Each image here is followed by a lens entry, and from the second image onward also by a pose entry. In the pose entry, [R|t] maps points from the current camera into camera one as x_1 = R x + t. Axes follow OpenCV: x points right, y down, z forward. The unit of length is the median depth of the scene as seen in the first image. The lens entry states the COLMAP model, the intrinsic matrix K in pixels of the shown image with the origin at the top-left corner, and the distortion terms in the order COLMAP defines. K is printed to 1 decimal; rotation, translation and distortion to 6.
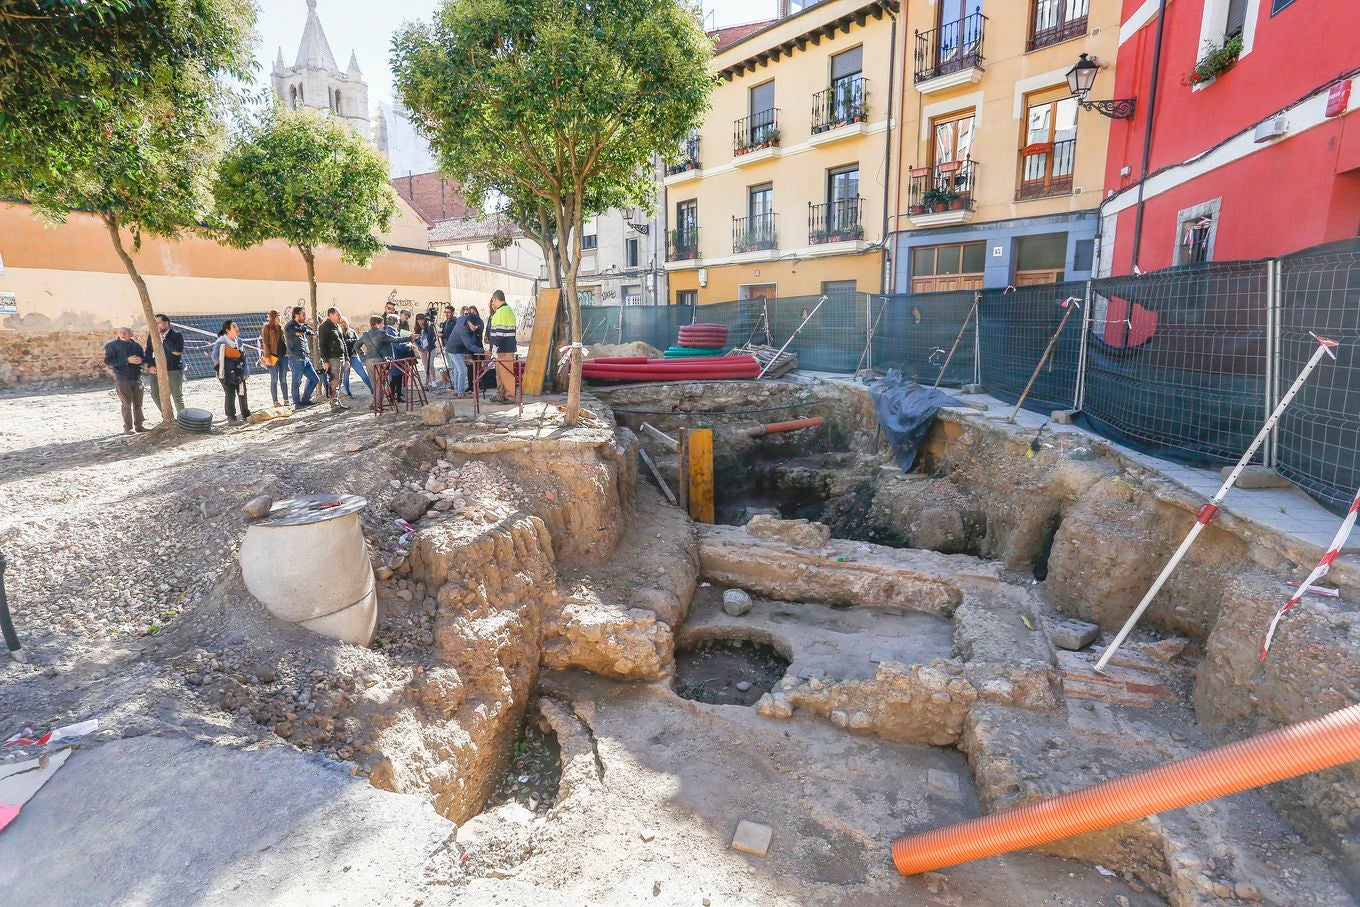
lens RADIAL K [[662.9, 0, 680.0], [0, 662.9, 453.5], [0, 0, 1]] dist [-0.050288, 0.025210]
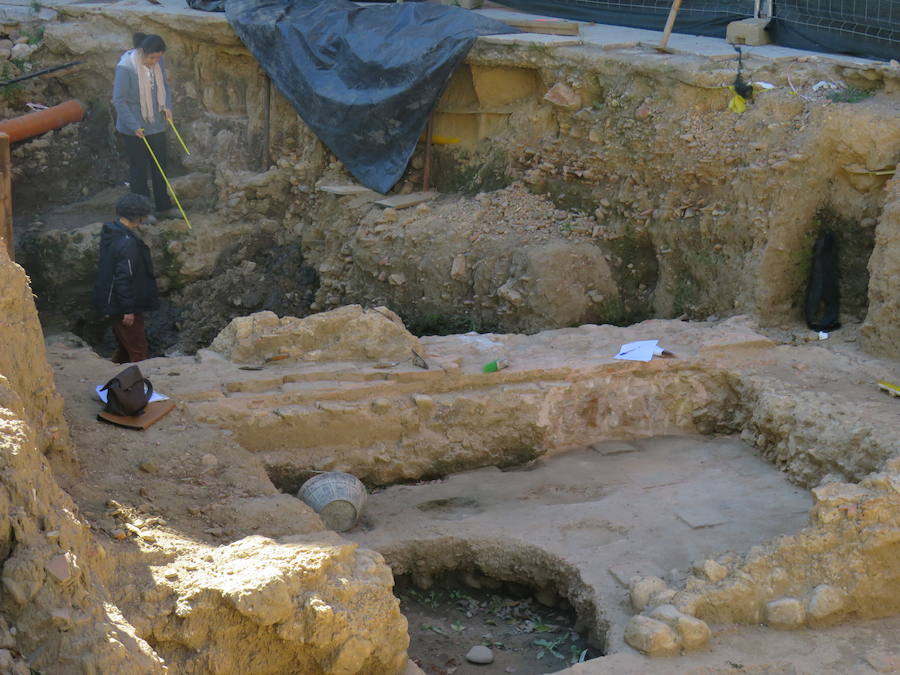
lens RADIAL K [[1780.9, 0, 421.0], [0, 1780.9, 337.2], [0, 0, 1]] dist [-0.124731, 0.261624]
pose [[0.774723, -0.165856, 0.610160, -0.388099], [0.129710, 0.986150, 0.103365, 0.003229], [-0.618853, -0.000935, 0.785506, 0.037424]]
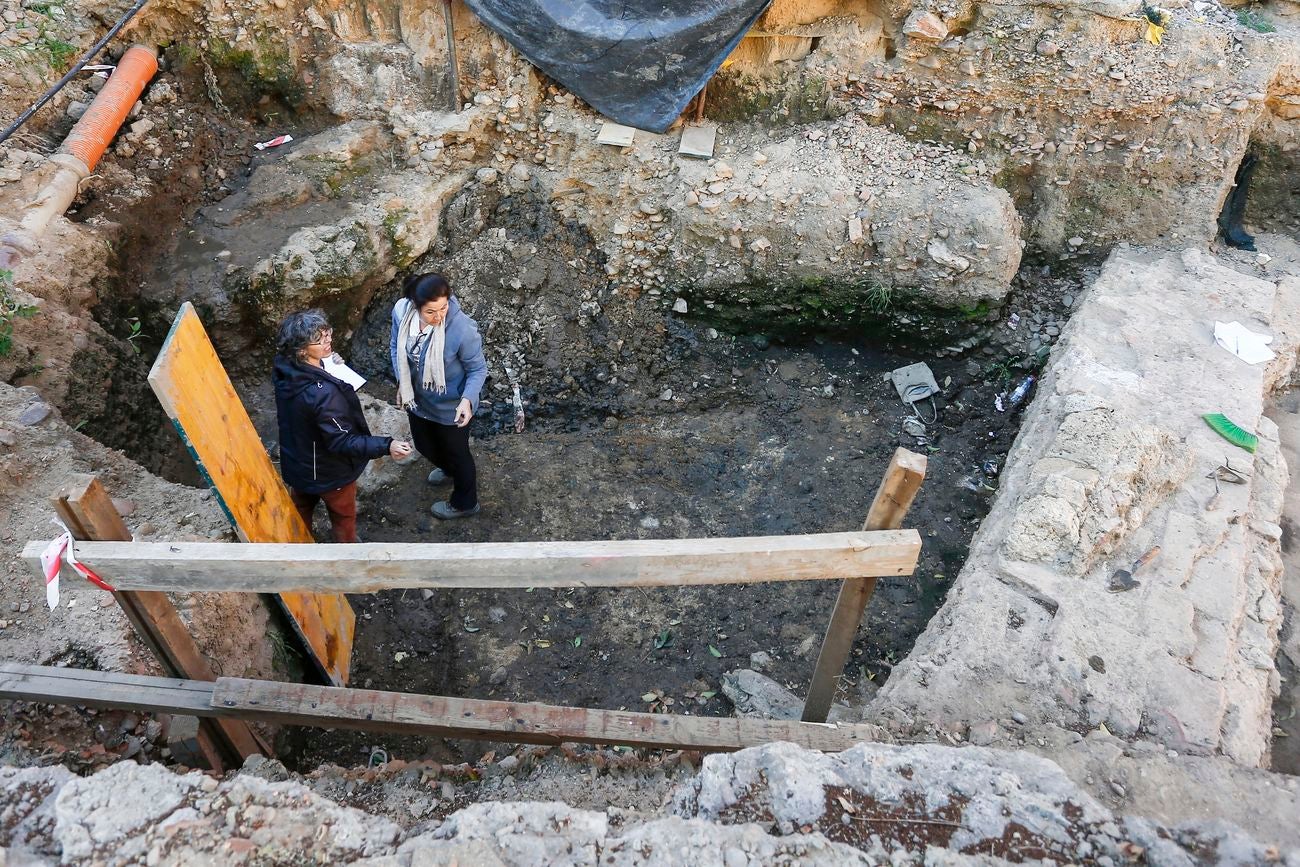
lens RADIAL K [[872.2, 0, 622.2], [0, 872.2, 256.0], [0, 0, 1]] dist [-0.081635, 0.054082]
pose [[0.222579, -0.522584, 0.823021, -0.141957], [0.143867, 0.852562, 0.502434, -0.176901], [-0.964241, 0.006574, 0.264945, 0.874289]]
